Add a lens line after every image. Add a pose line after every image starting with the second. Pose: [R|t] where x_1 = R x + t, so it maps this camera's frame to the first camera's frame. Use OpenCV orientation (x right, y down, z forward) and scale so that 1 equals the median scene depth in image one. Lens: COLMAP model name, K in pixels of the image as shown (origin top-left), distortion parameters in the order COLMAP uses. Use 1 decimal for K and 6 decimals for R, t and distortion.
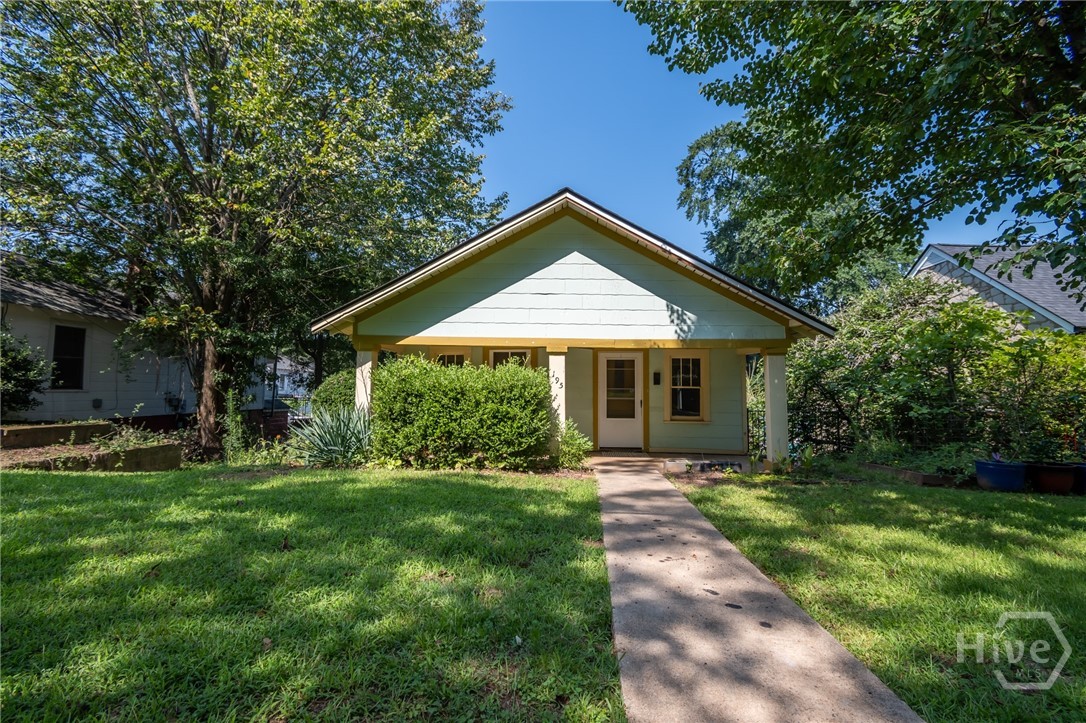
lens RADIAL K [[471.6, 0, 543.0], [0, 471.6, 361.5], [0, 0, 1]] dist [0.002047, 0.000222]
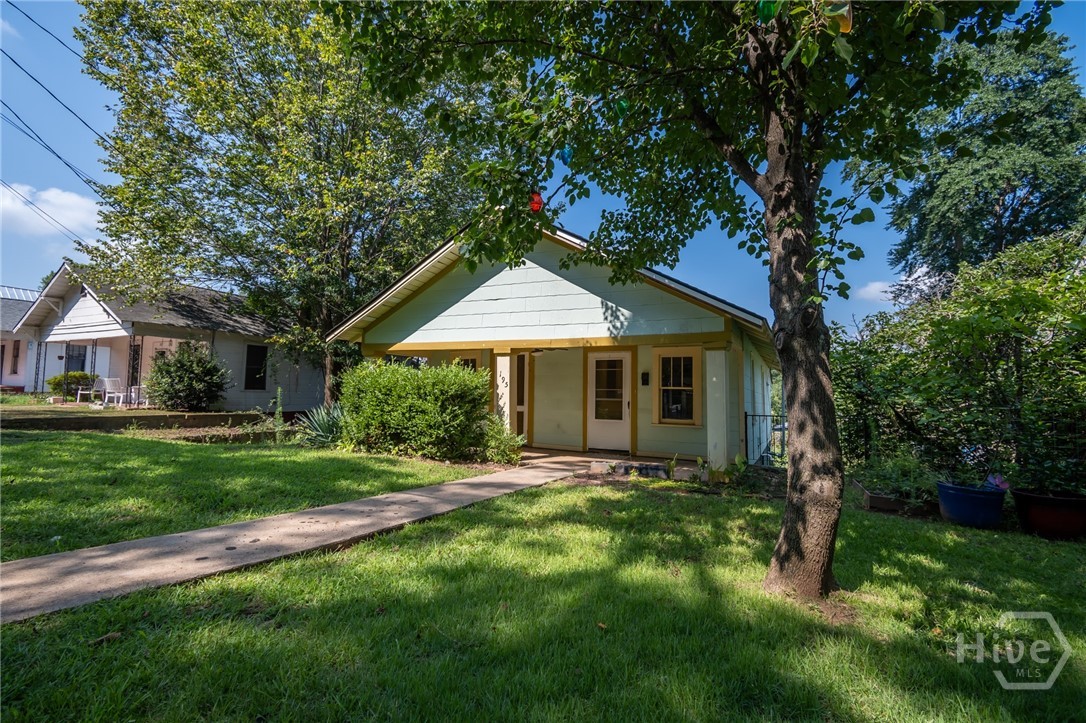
lens RADIAL K [[471.6, 0, 543.0], [0, 471.6, 361.5], [0, 0, 1]] dist [0.002047, 0.000222]
pose [[0.922677, -0.019834, -0.385064, 0.523294], [0.014061, 0.999743, -0.017802, 0.019002], [0.385318, 0.011011, 0.922718, 0.052250]]
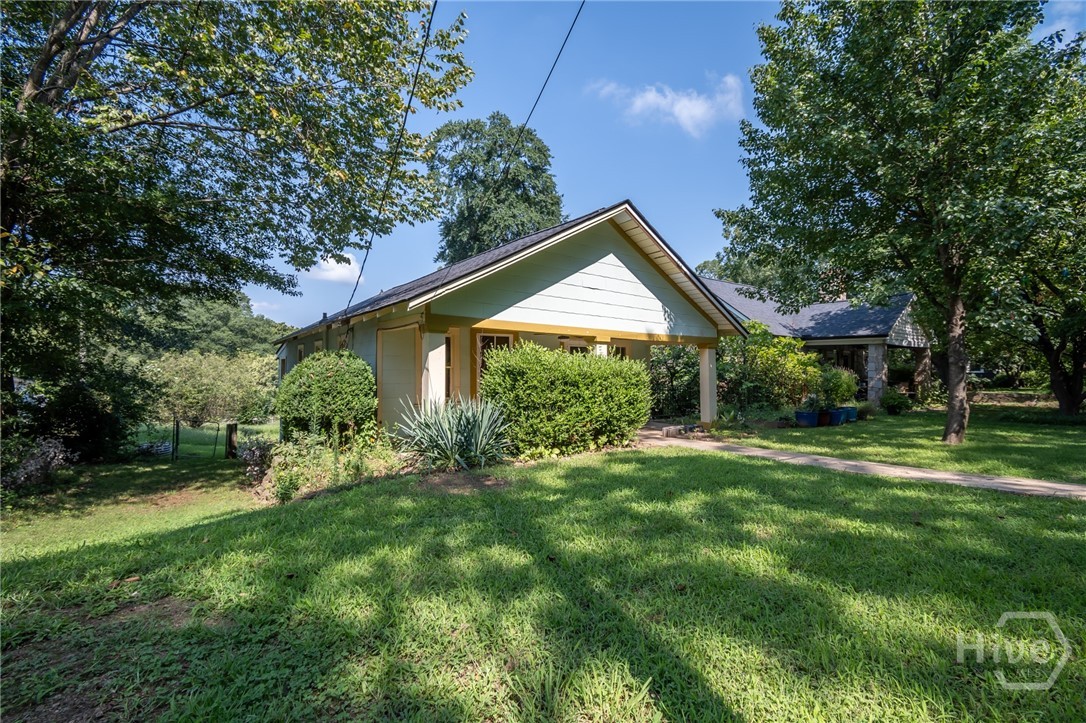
lens RADIAL K [[471.6, 0, 543.0], [0, 471.6, 361.5], [0, 0, 1]] dist [0.002047, 0.000222]
pose [[0.753048, -0.007507, 0.657923, -0.828827], [-0.029054, 0.998580, 0.044649, -0.017332], [-0.657324, -0.052738, 0.751760, 0.235137]]
